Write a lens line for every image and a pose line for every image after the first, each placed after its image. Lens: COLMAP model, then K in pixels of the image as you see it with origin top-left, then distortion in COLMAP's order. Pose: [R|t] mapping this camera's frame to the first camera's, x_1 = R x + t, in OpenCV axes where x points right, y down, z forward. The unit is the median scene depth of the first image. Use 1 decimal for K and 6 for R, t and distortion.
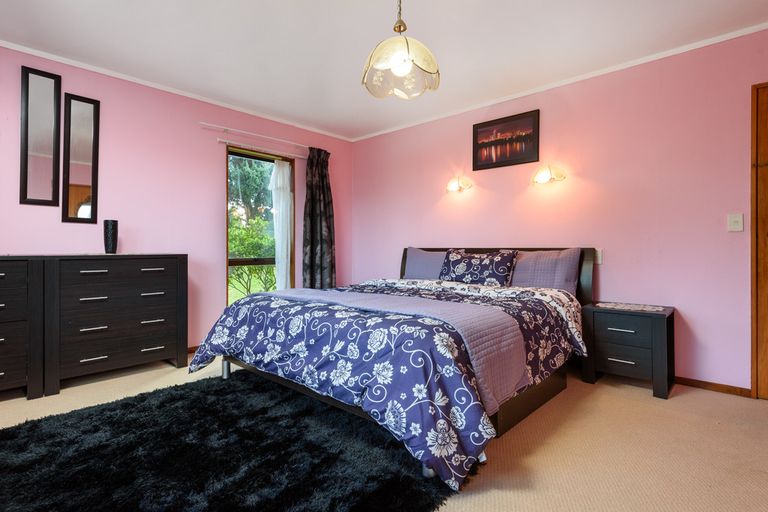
lens RADIAL K [[396.3, 0, 384.6], [0, 396.3, 253.7], [0, 0, 1]] dist [0.003291, 0.000483]
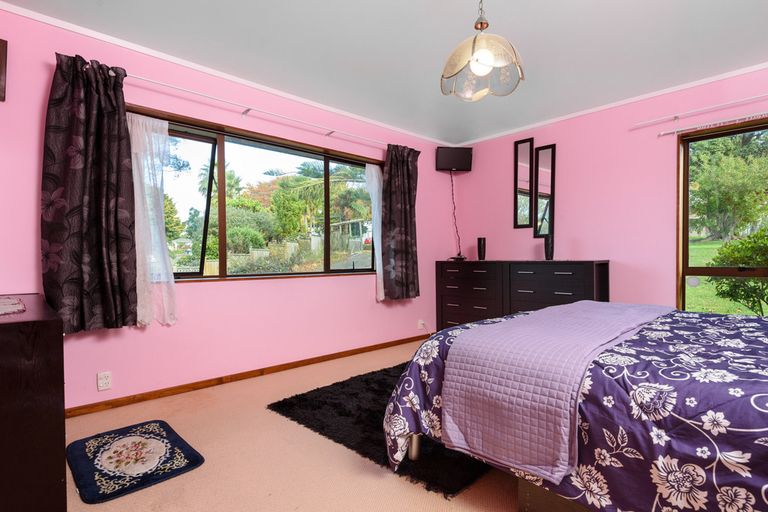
lens RADIAL K [[396.3, 0, 384.8], [0, 396.3, 258.2], [0, 0, 1]] dist [0.003291, 0.000483]
pose [[-0.073404, -0.004075, -0.997294, 0.671374], [-0.000216, 0.999992, -0.004070, 0.000041], [0.997302, -0.000083, -0.073404, 0.567197]]
